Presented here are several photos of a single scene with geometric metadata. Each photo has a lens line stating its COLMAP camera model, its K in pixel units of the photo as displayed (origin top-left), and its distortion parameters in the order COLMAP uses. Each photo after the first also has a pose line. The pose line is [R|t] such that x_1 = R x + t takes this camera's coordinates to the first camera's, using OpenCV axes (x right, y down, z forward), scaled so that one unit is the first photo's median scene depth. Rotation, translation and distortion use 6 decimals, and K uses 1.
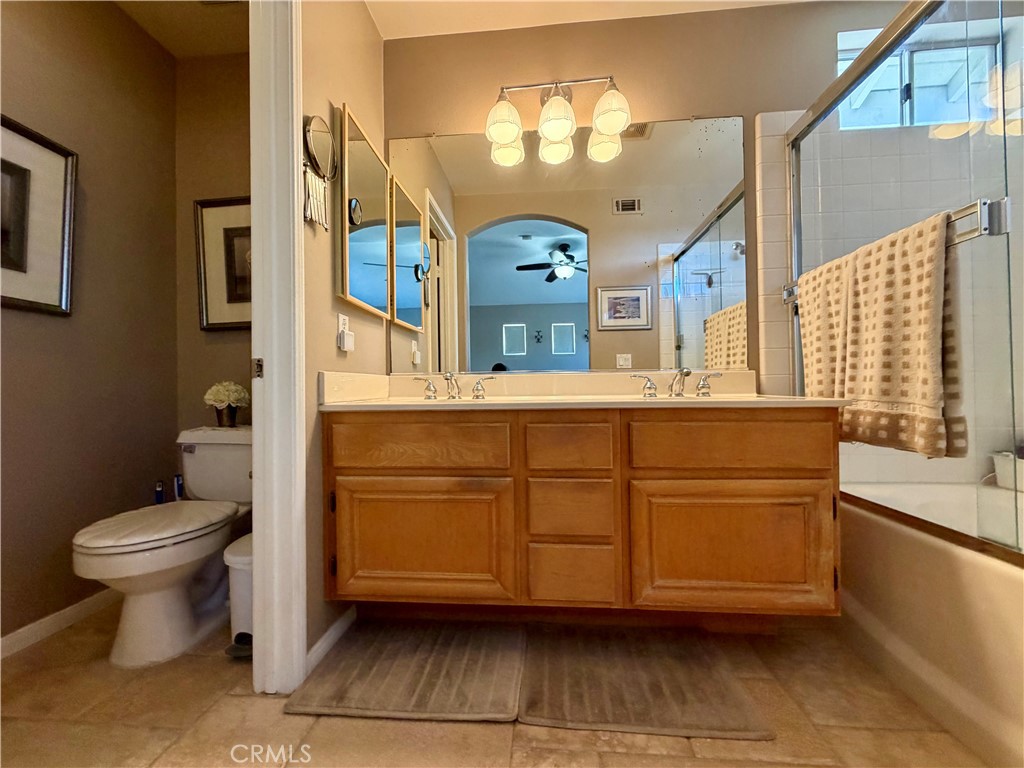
lens RADIAL K [[408.7, 0, 512.0], [0, 408.7, 385.8], [0, 0, 1]] dist [-0.002290, 0.000309]
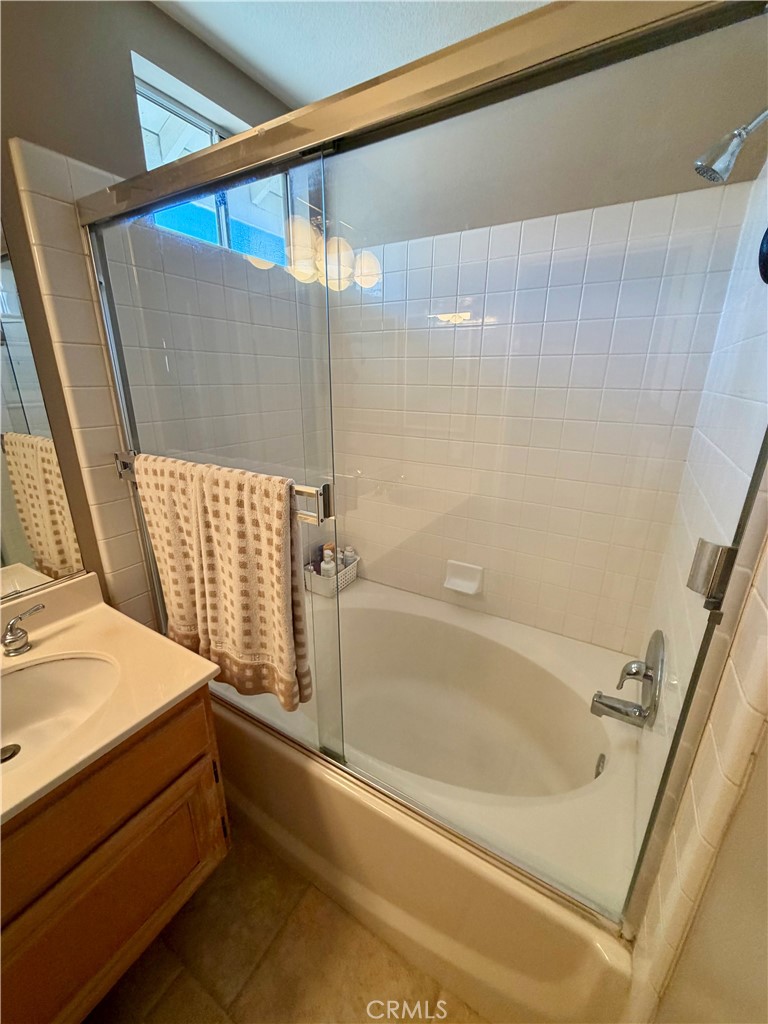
lens RADIAL K [[408.7, 0, 383.0], [0, 408.7, 510.0], [0, 0, 1]] dist [-0.002290, 0.000309]
pose [[0.436194, -0.262232, 0.860796, 0.330194], [-0.021181, 0.953339, 0.301157, -0.547564], [-0.899603, -0.149595, 0.410287, 0.387076]]
